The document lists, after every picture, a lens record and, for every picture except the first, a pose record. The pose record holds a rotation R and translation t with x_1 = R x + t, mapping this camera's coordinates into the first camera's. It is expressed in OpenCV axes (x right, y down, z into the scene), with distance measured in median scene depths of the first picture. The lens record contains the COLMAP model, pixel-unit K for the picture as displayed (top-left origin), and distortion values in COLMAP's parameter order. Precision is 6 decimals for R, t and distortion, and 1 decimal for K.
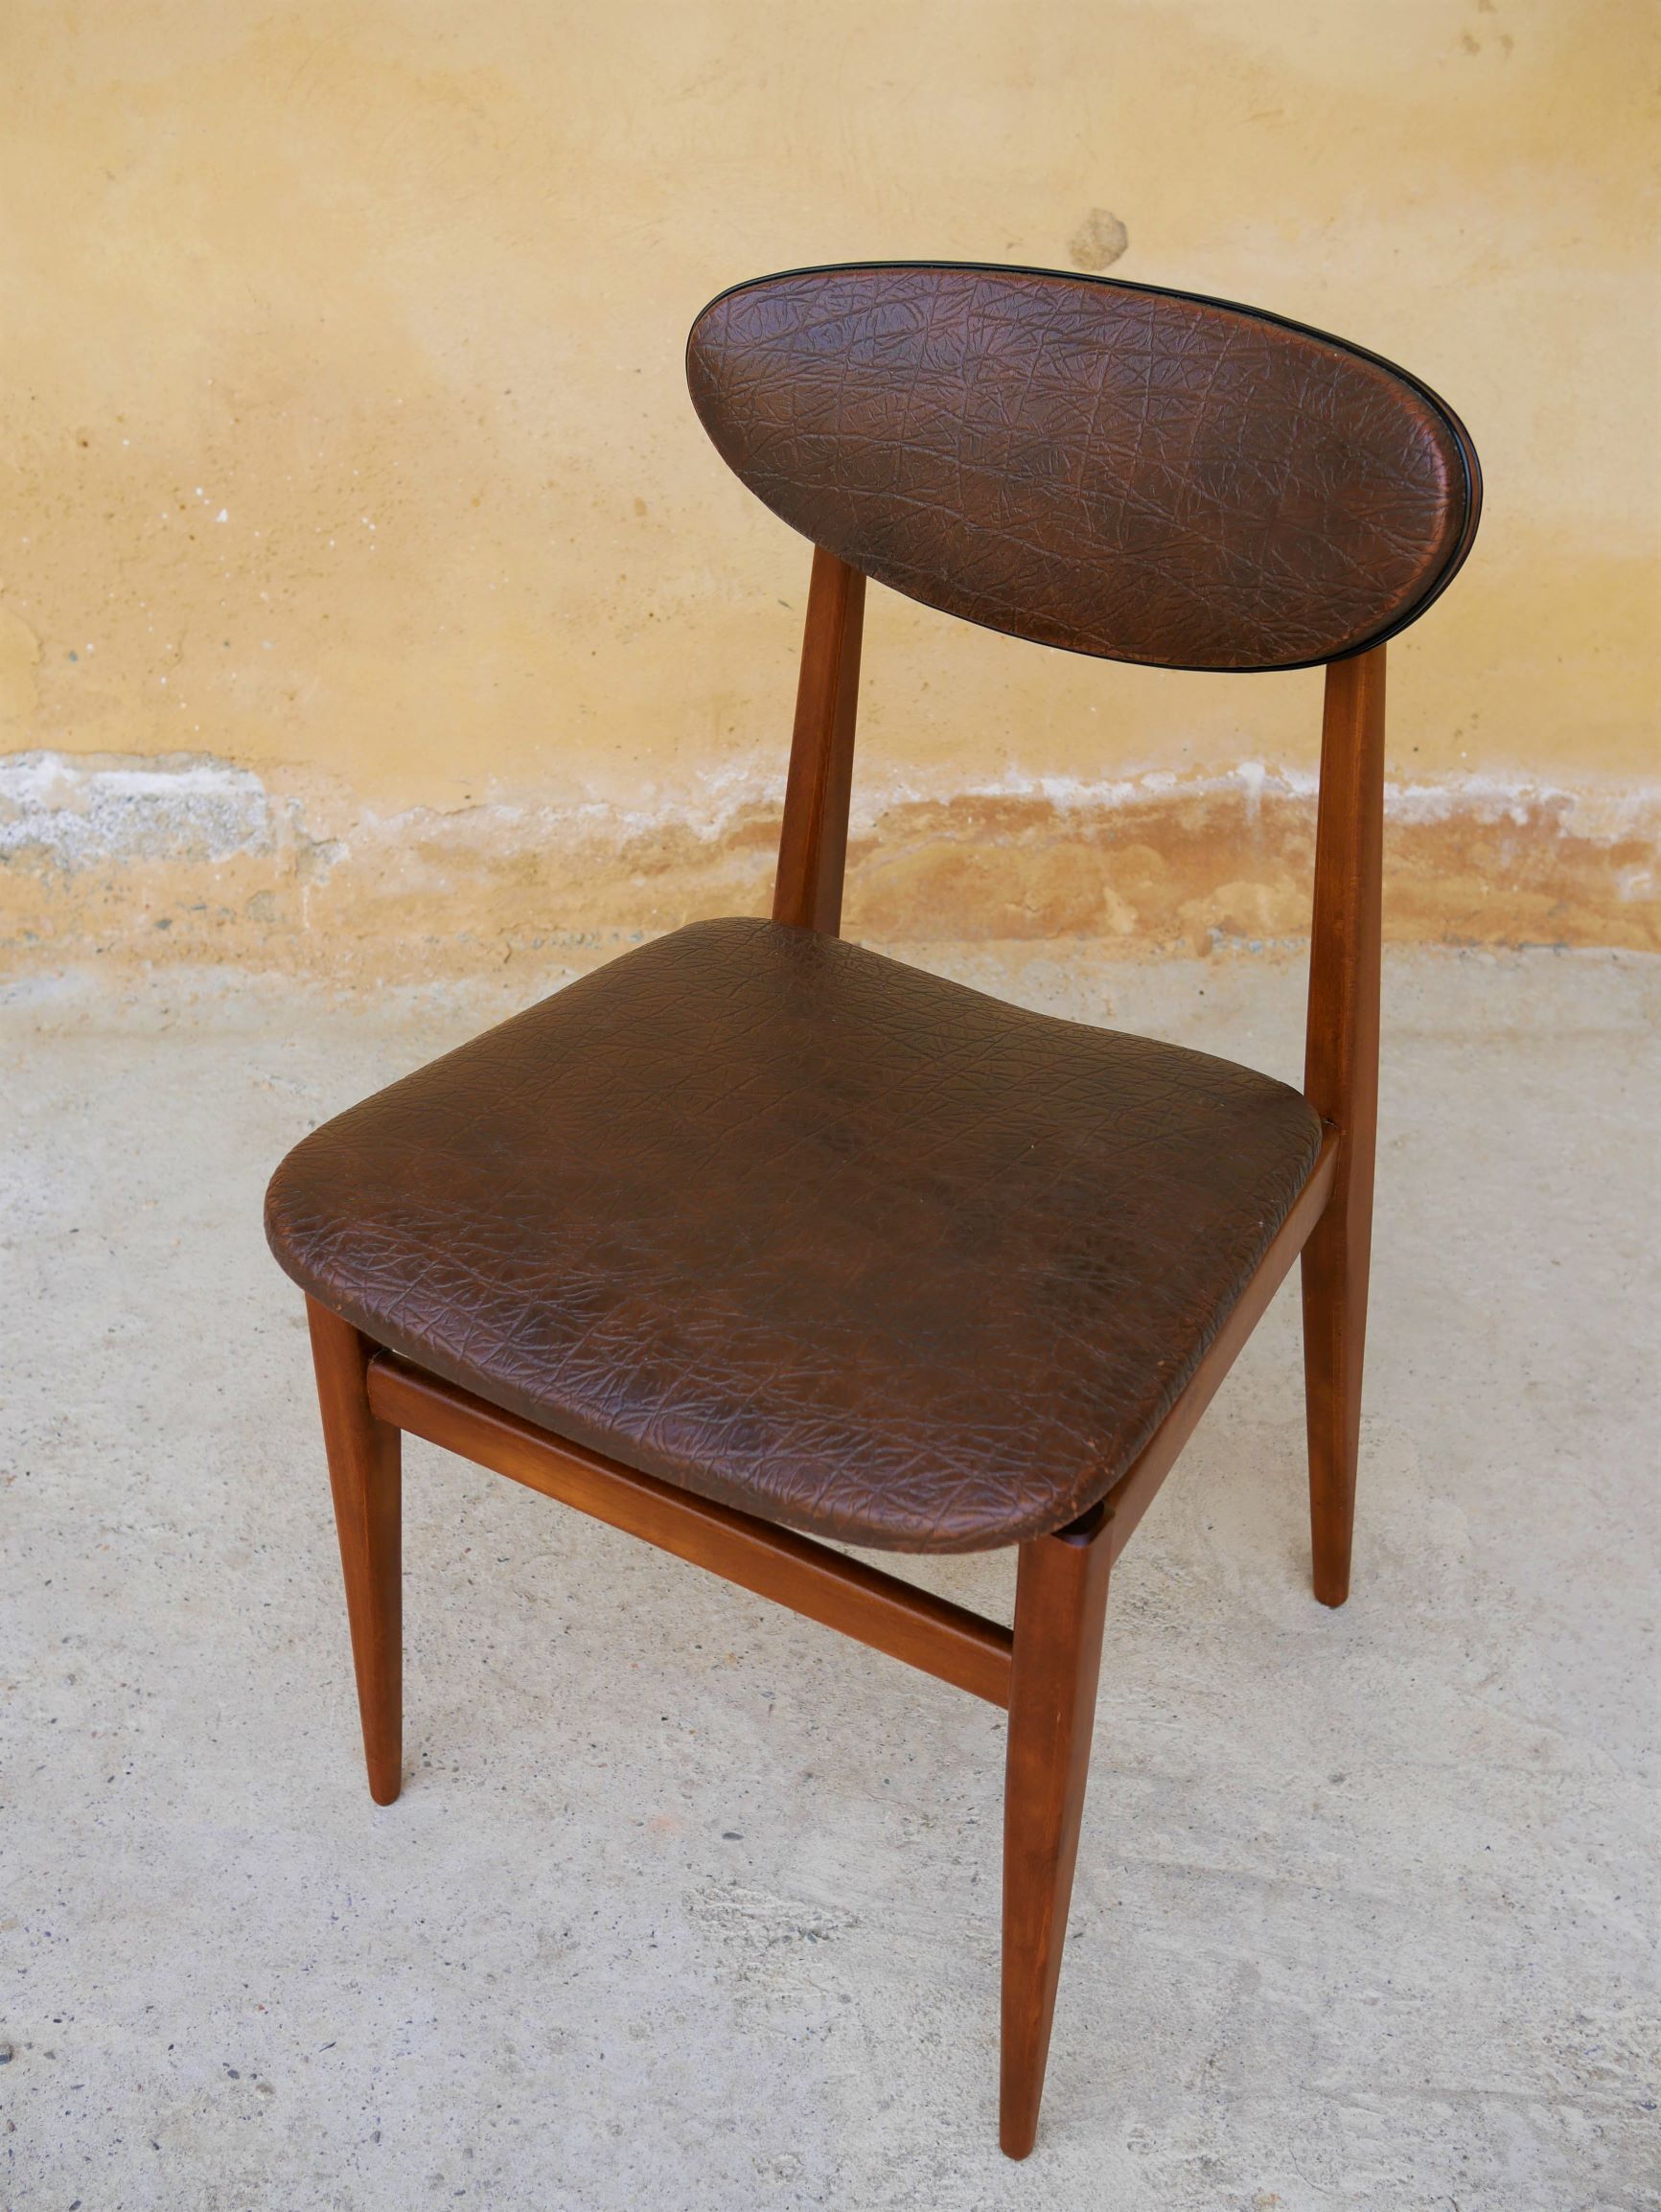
lens RADIAL K [[2481.8, 0, 843.0], [0, 2481.8, 1106.3], [0, 0, 1]] dist [-0.010893, 0.000000]
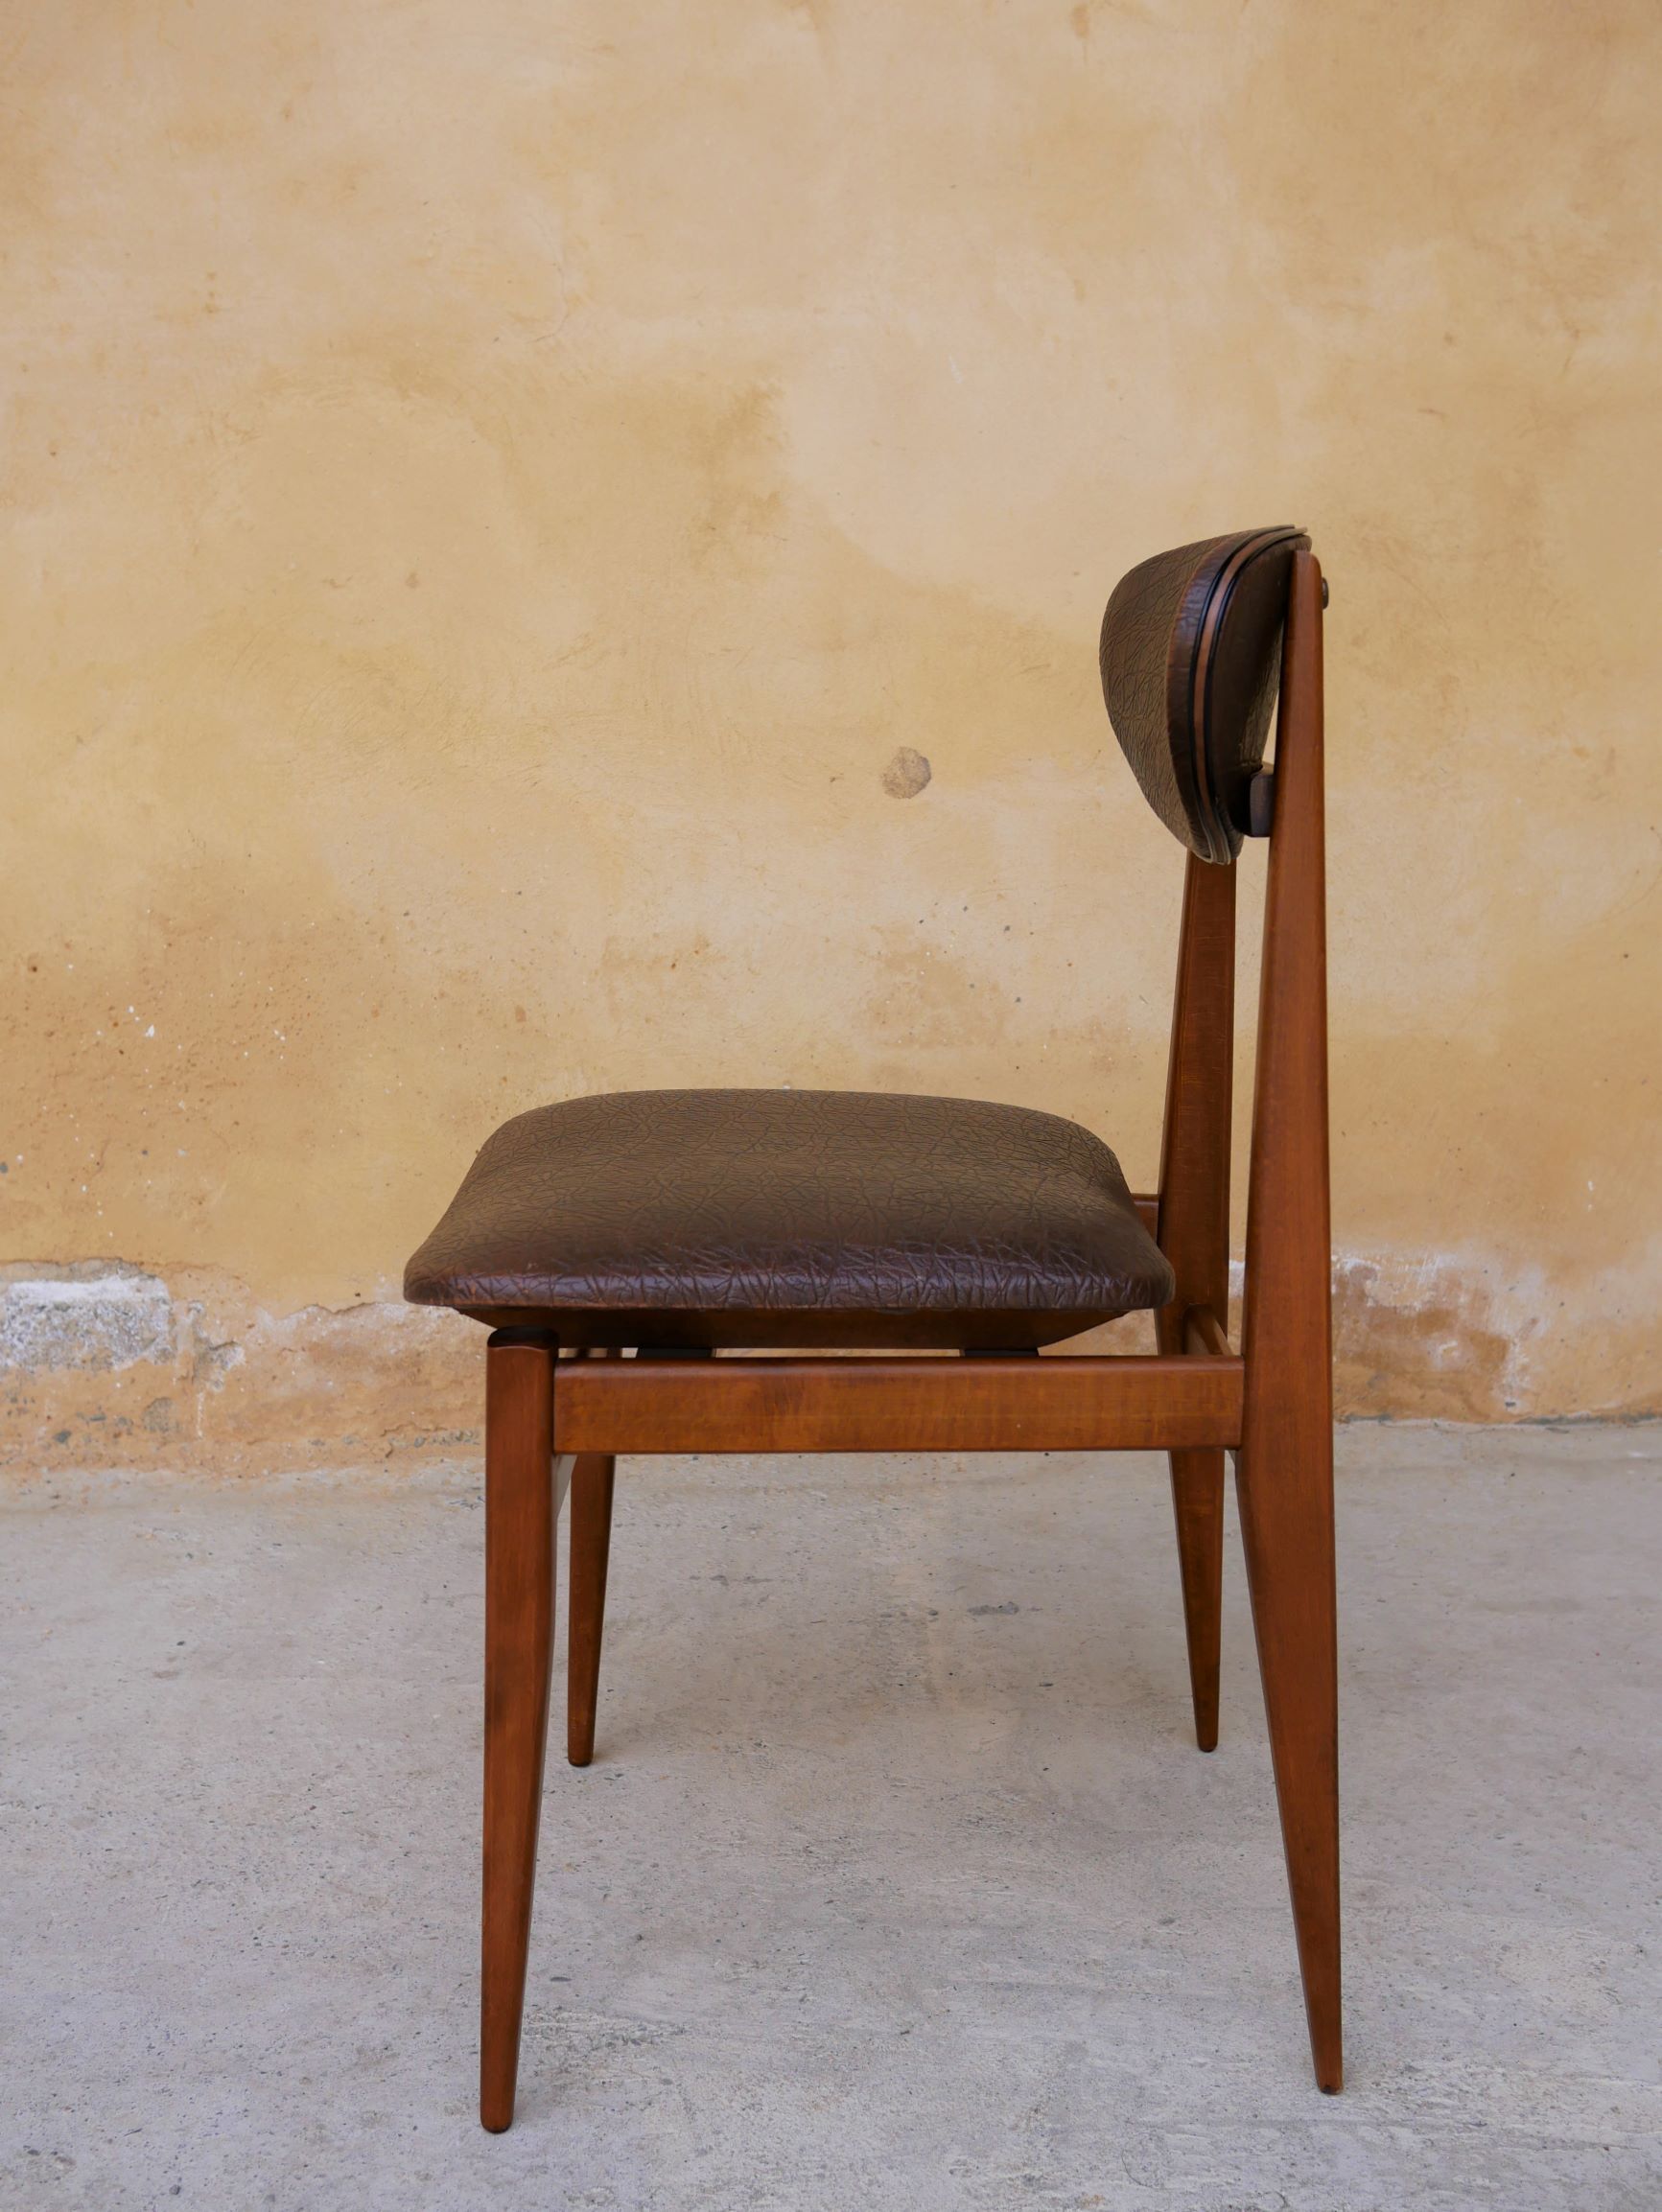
lens RADIAL K [[2563.6, 0, 840.9], [0, 2563.6, 1120.4], [0, 0, 1]] dist [-0.010168, 0.000000]
pose [[0.999490, -0.019860, 0.025005, 0.037201], [0.028324, 0.912998, -0.406979, 0.304842], [-0.014747, 0.407480, 0.913095, -0.059864]]
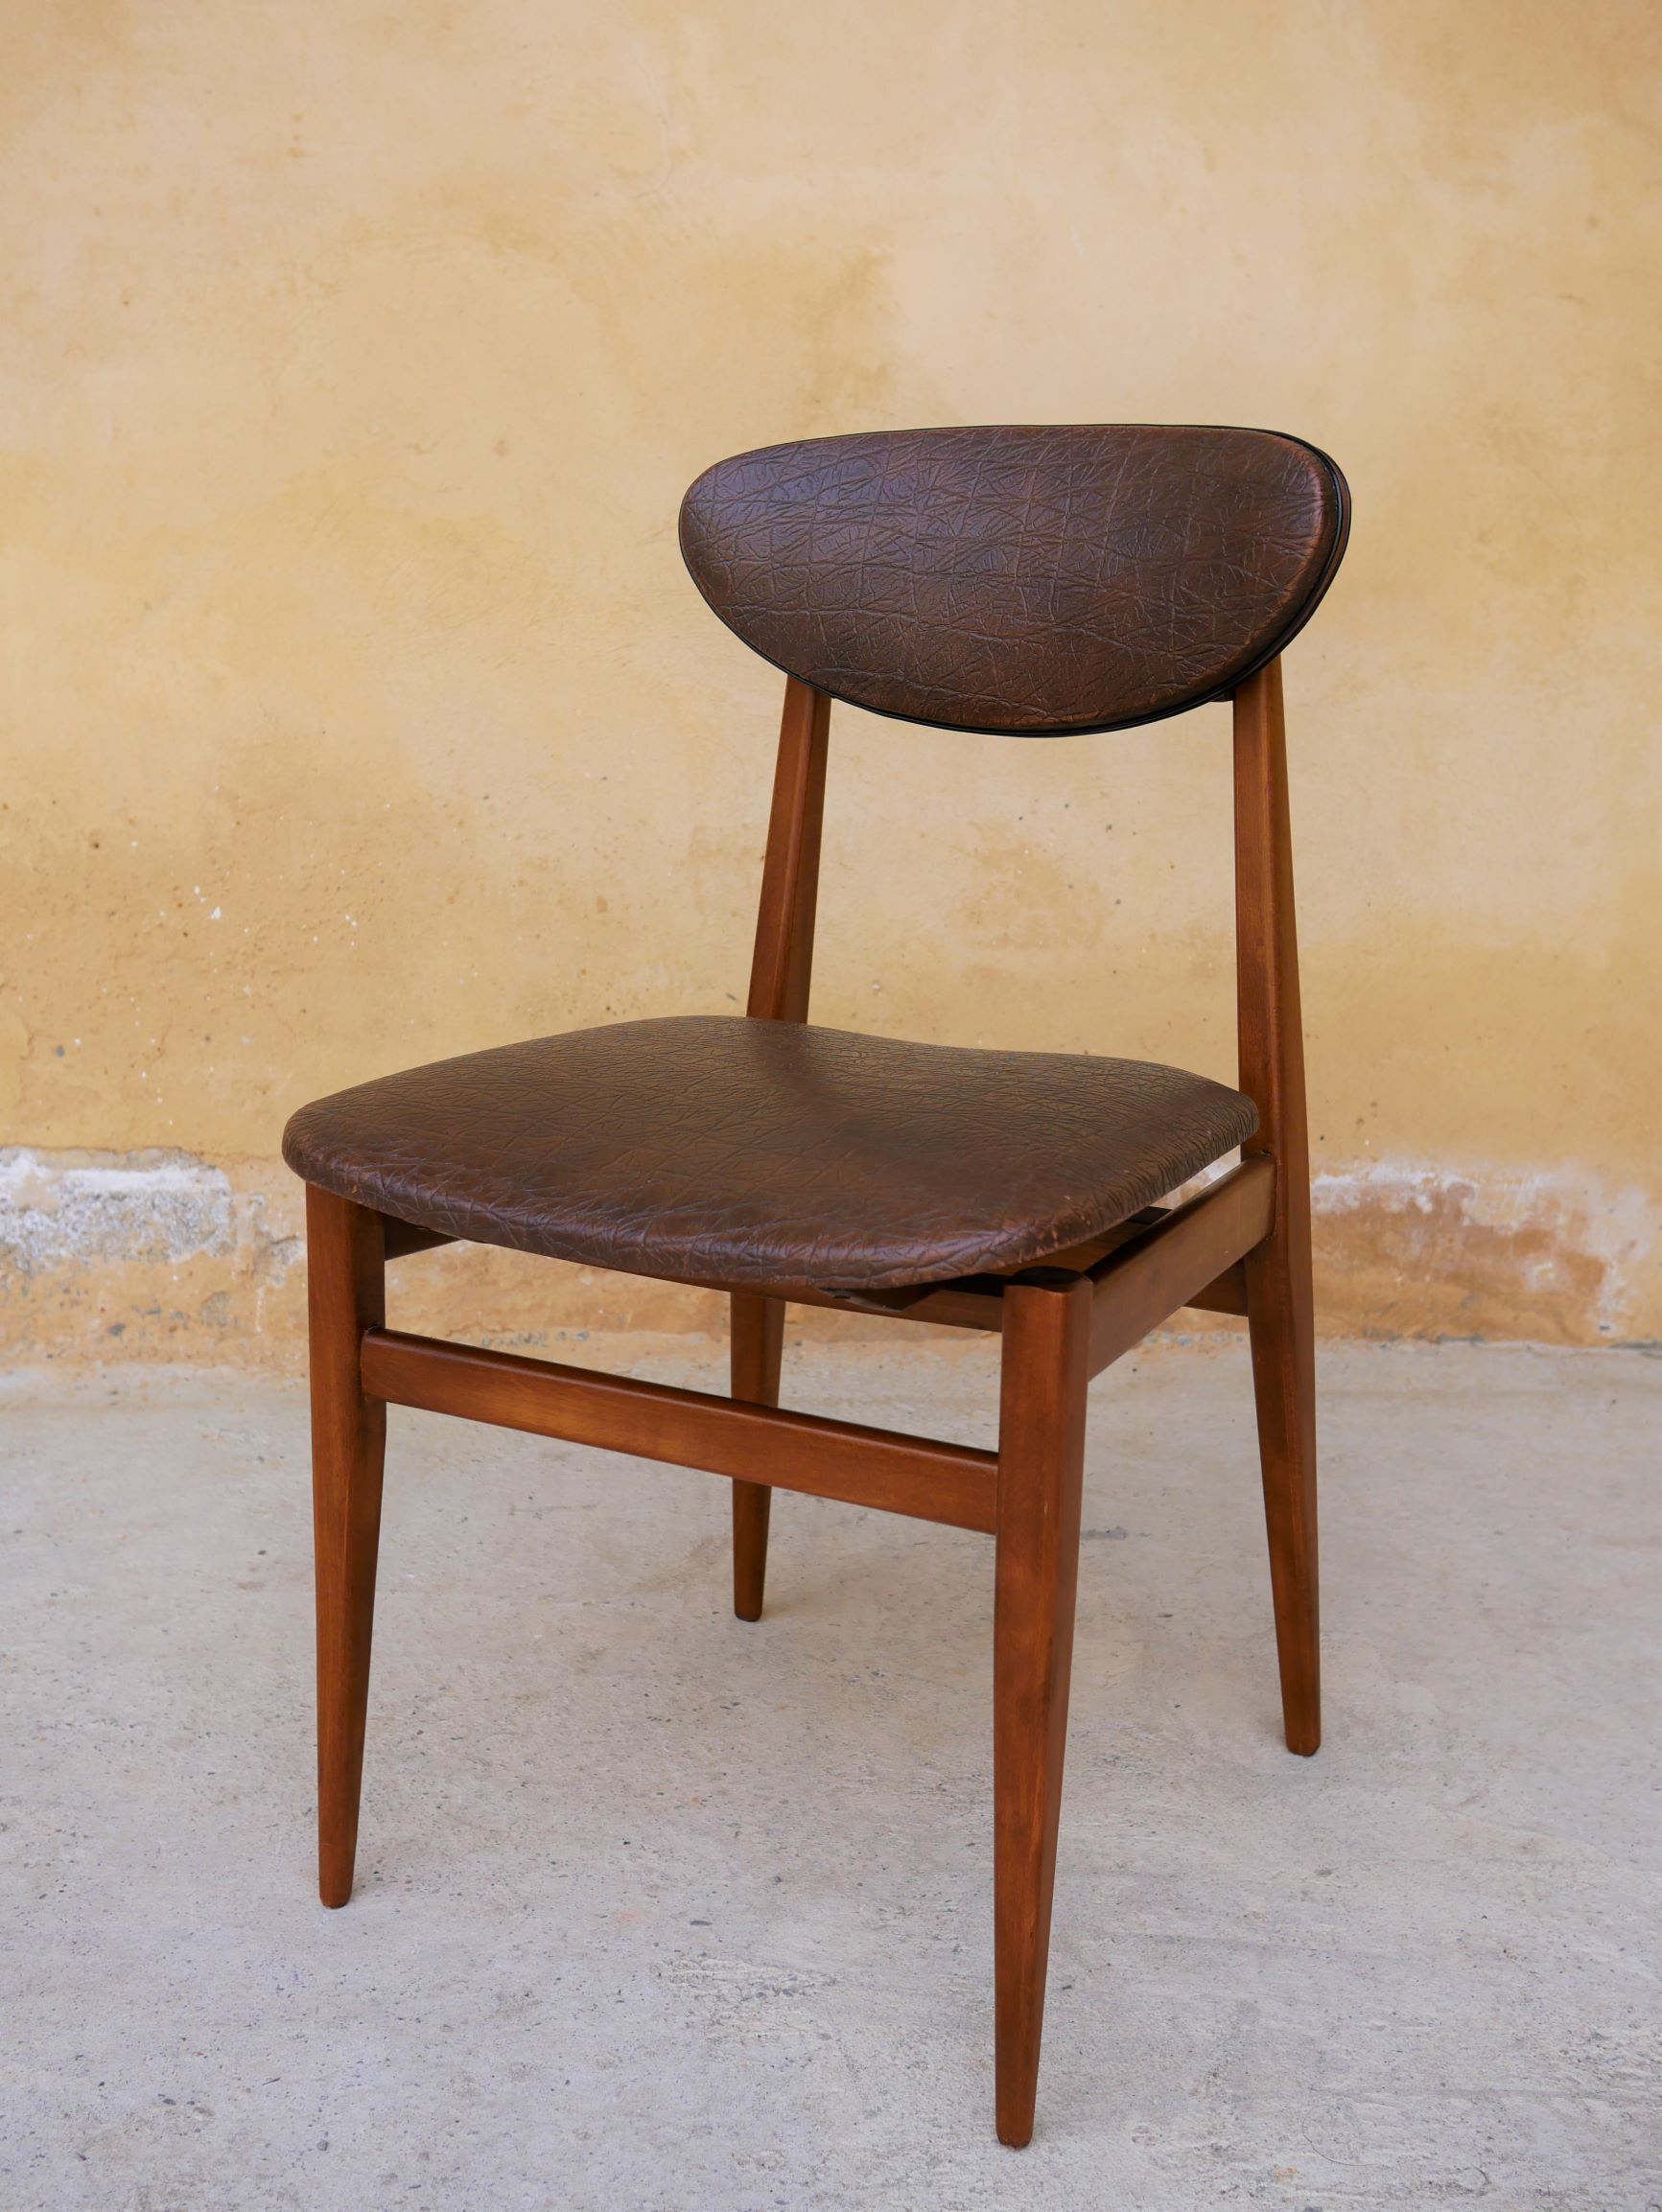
lens RADIAL K [[2563.6, 0, 835.7], [0, 2563.6, 1112.9], [0, 0, 1]] dist [-0.010168, 0.000000]
pose [[0.999239, 0.001364, 0.038990, -0.023959], [0.013036, 0.930270, -0.366643, 0.278647], [-0.036771, 0.366873, 0.929544, -0.025373]]
